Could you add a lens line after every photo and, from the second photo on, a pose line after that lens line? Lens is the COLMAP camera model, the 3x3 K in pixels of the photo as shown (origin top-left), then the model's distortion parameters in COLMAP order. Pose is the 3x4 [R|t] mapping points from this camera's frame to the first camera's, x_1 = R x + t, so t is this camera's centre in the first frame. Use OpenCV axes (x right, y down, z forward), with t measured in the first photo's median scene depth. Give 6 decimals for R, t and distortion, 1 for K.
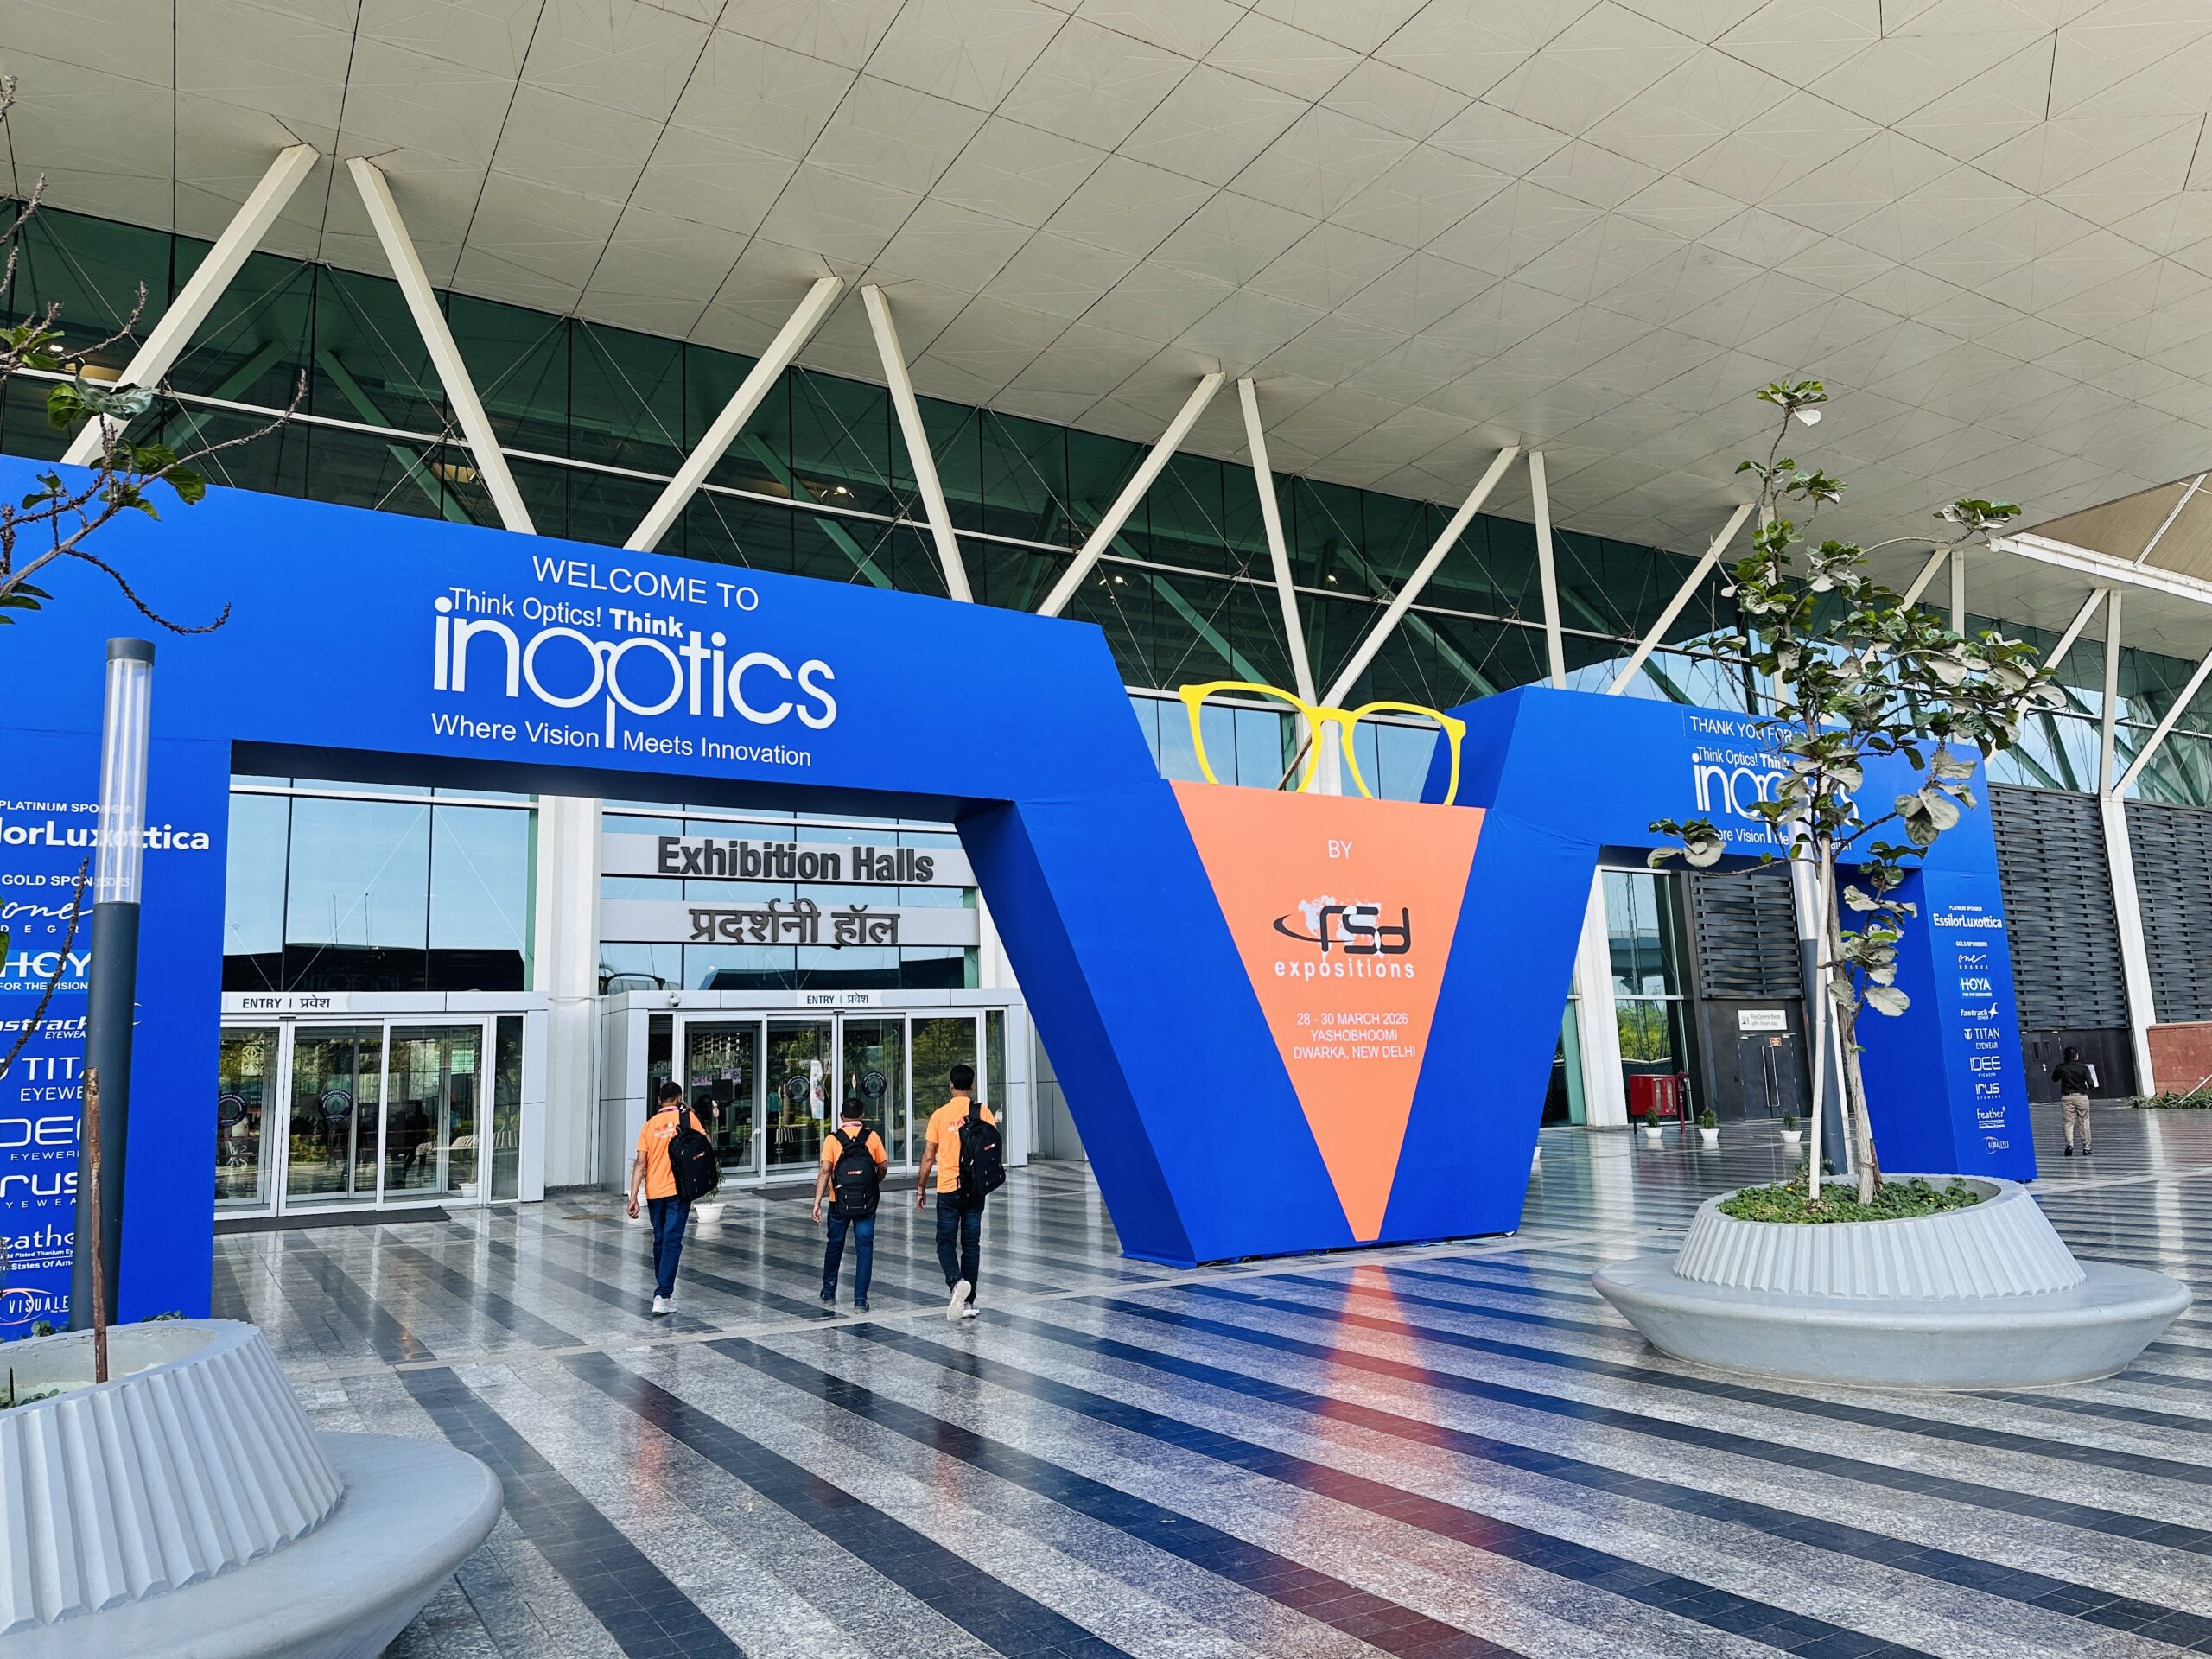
lens RADIAL K [[1569.4, 0, 1102.2], [0, 1569.4, 817.0], [0, 0, 1]] dist [0.064440, -0.068860]
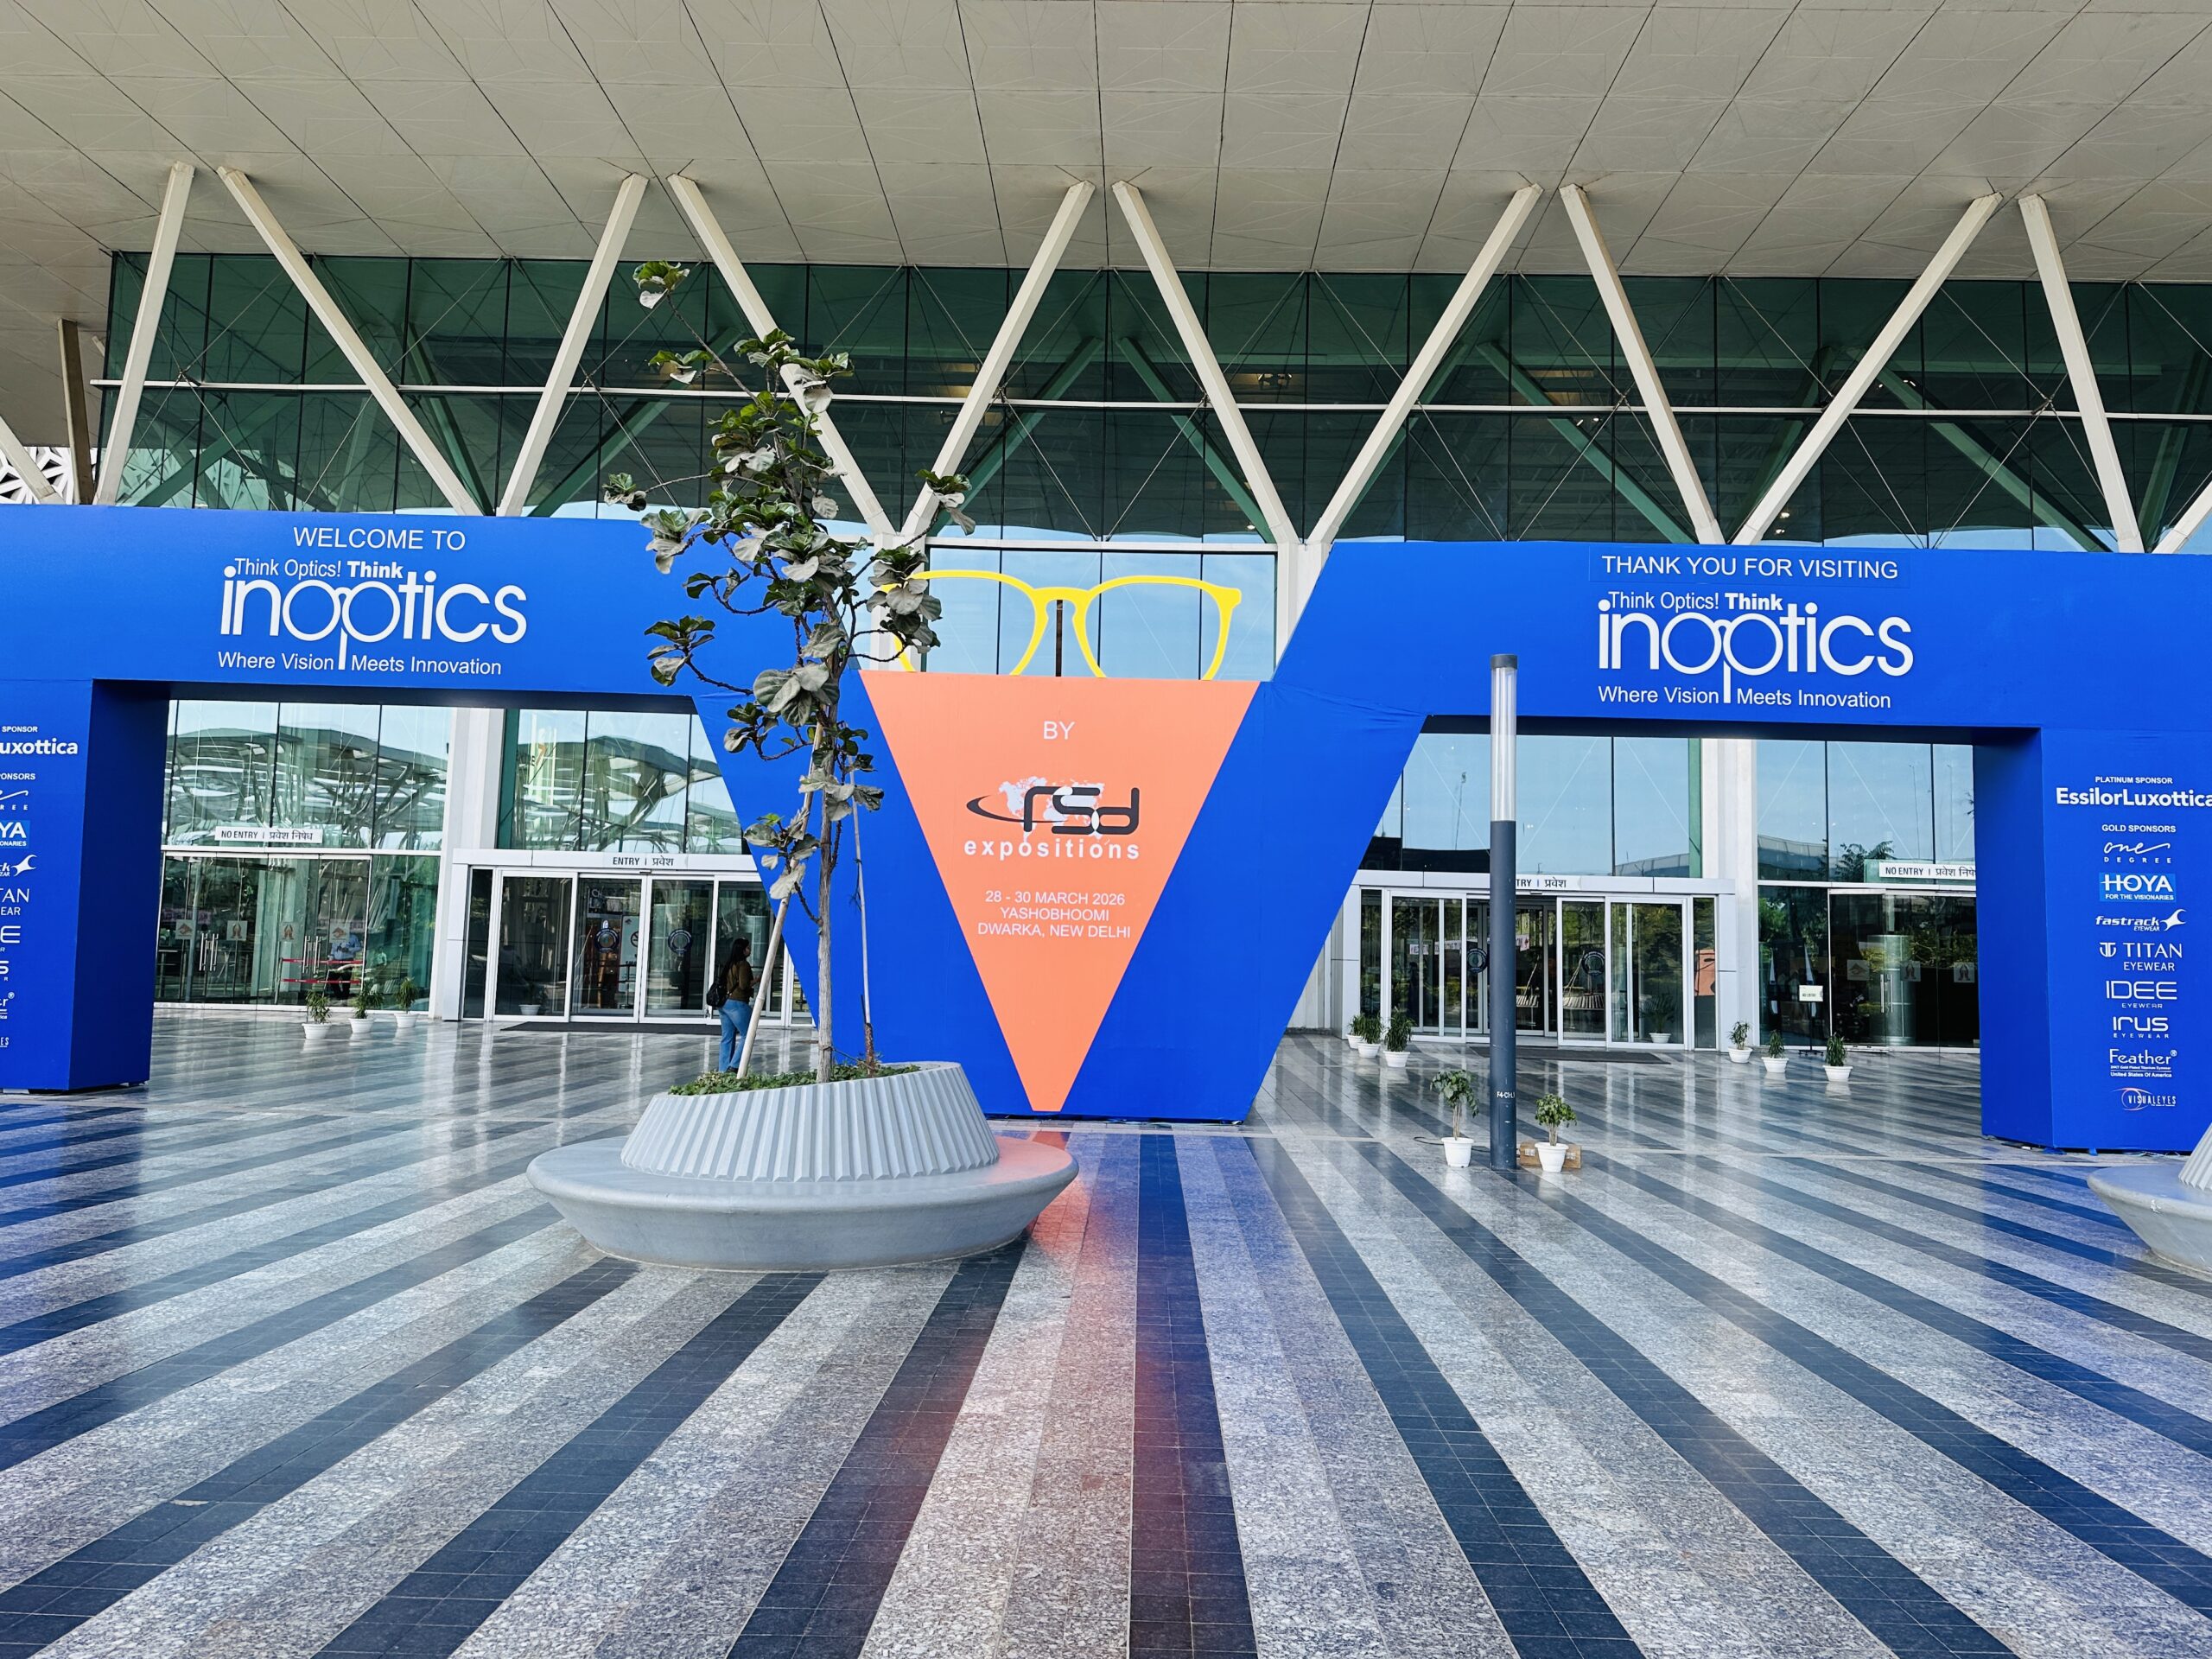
lens RADIAL K [[1569.4, 0, 1108.5], [0, 1569.4, 831.8], [0, 0, 1]] dist [0.064440, -0.068860]
pose [[0.847214, -0.005999, -0.531218, 0.713395], [0.036086, 0.998277, 0.046278, 0.040425], [0.530025, -0.058376, 0.845970, 0.170616]]
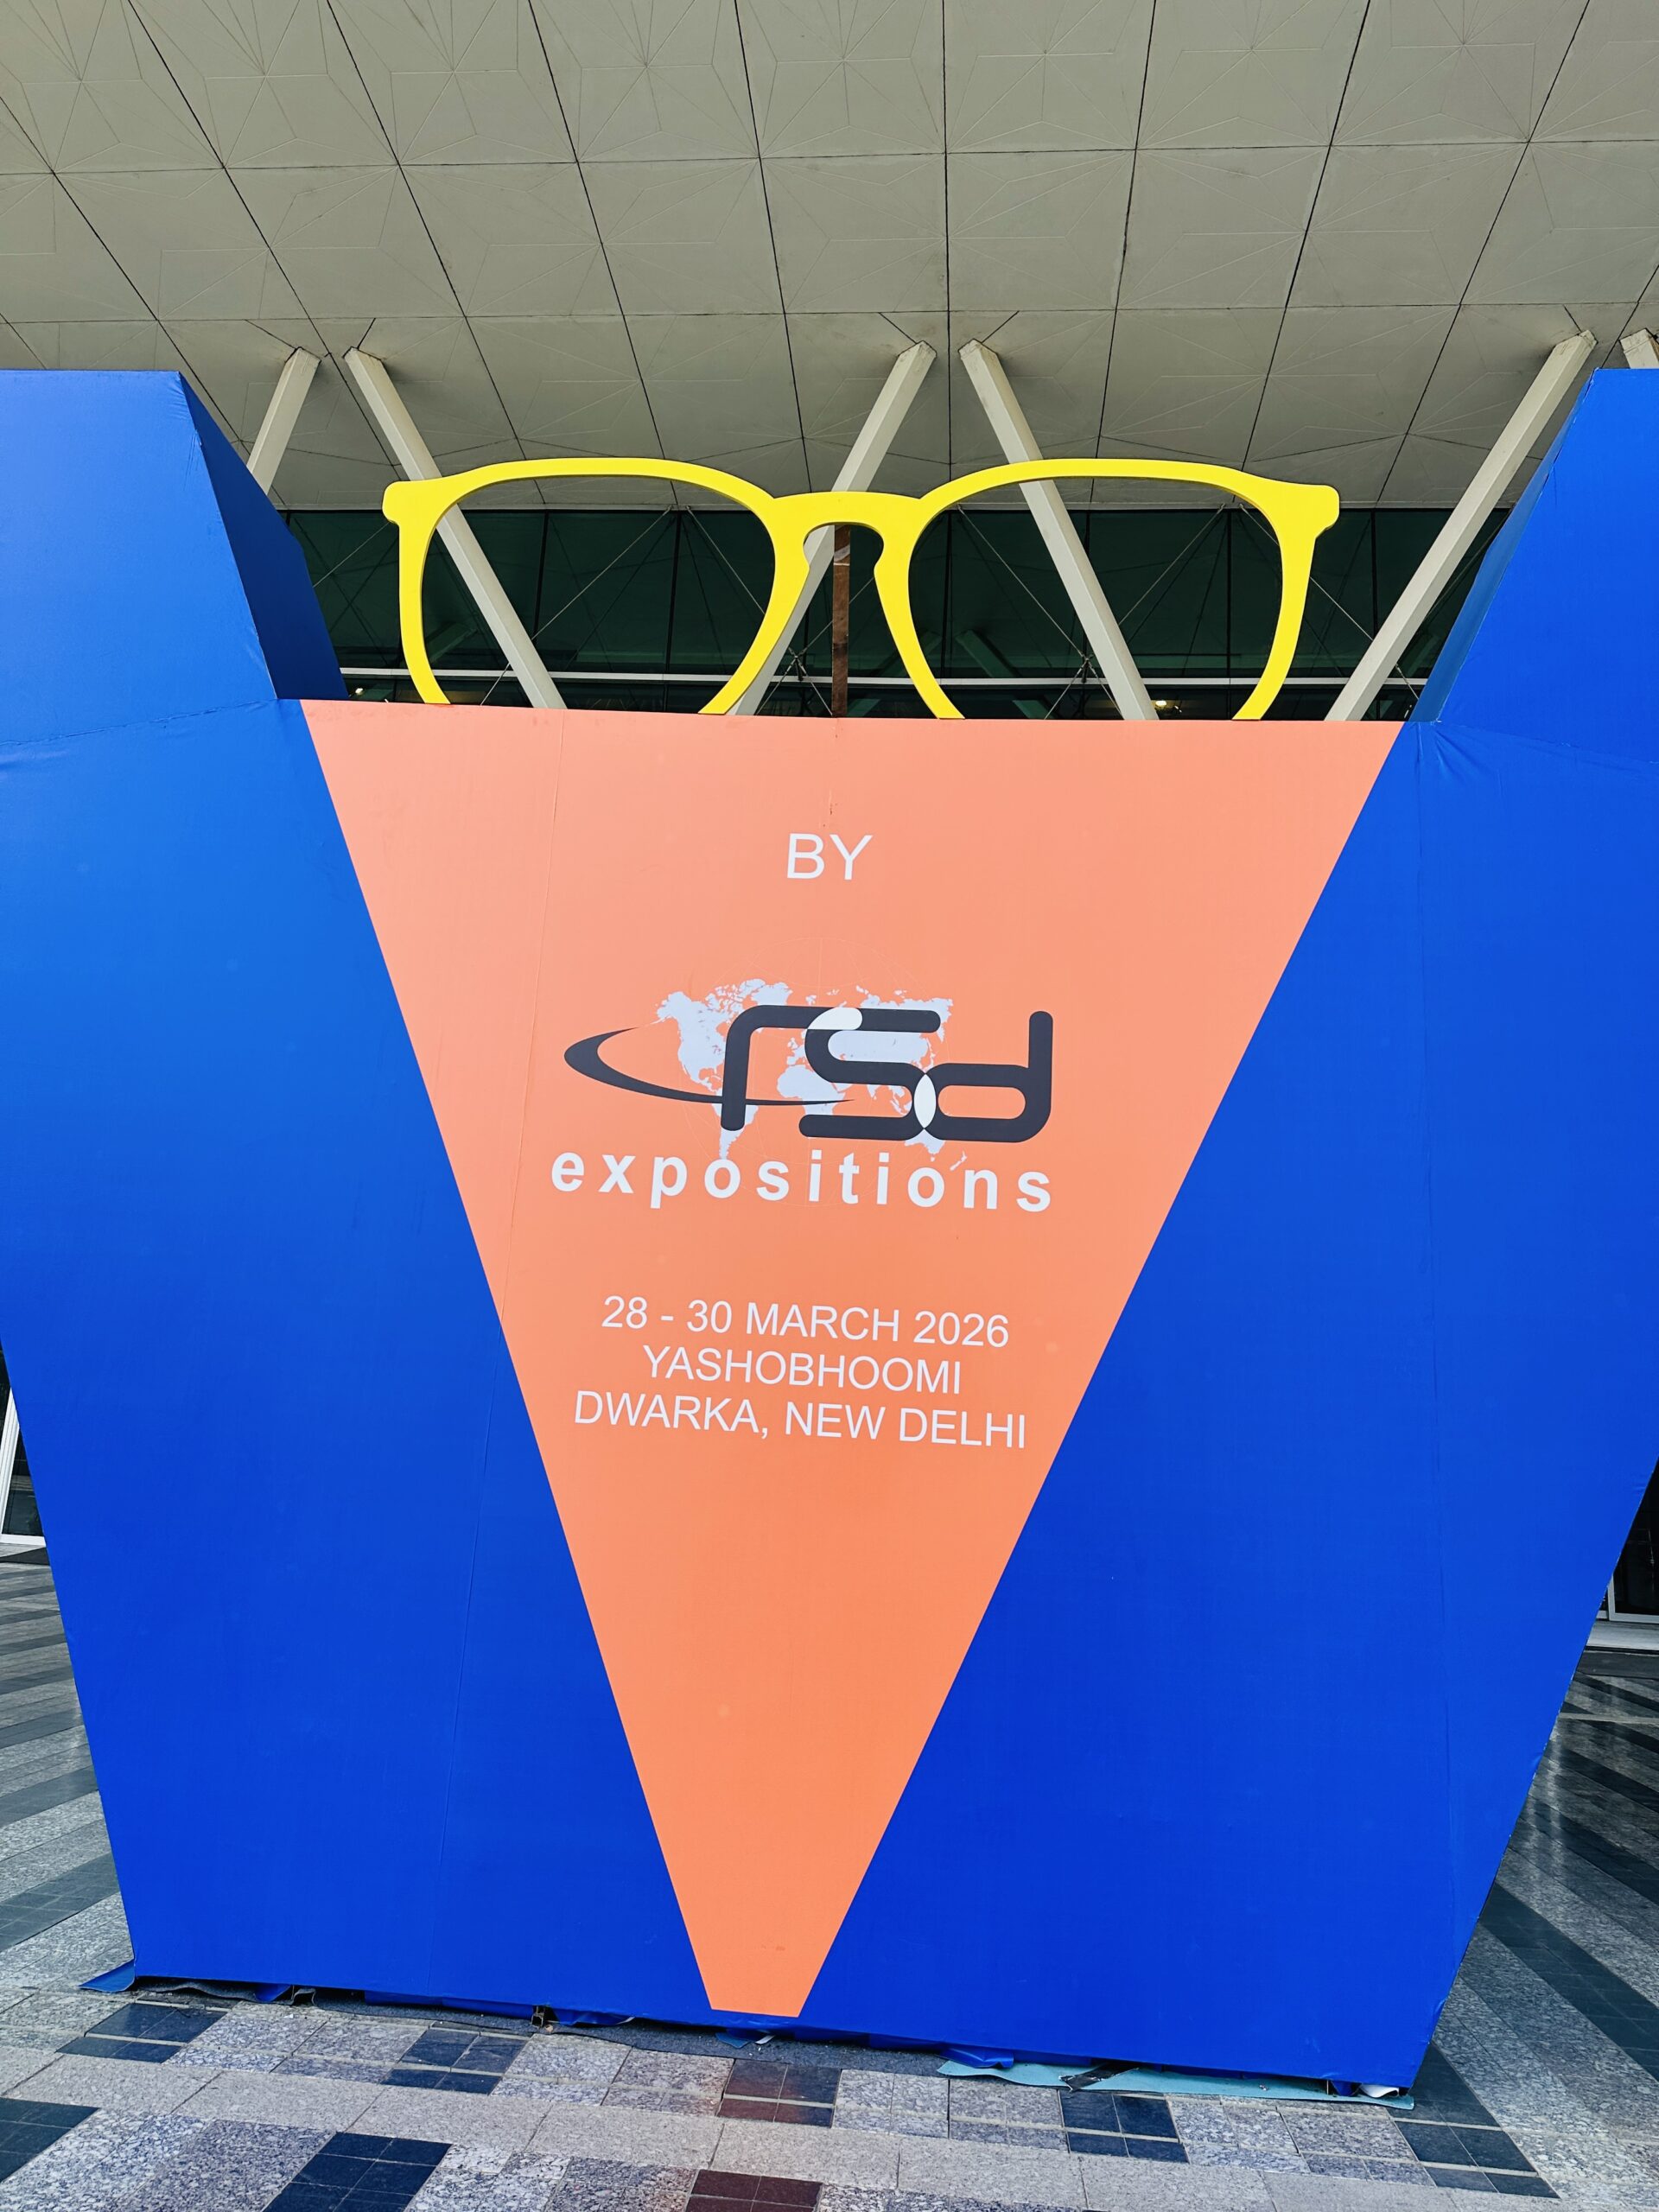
lens RADIAL K [[1569.4, 0, 828.5], [0, 1569.4, 1129.2], [0, 0, 1]] dist [0.064440, -0.068860]
pose [[0.812049, -0.057437, -0.580756, 0.361278], [0.013484, 0.996726, -0.079722, 0.112689], [0.583433, 0.056907, 0.810165, 0.715641]]
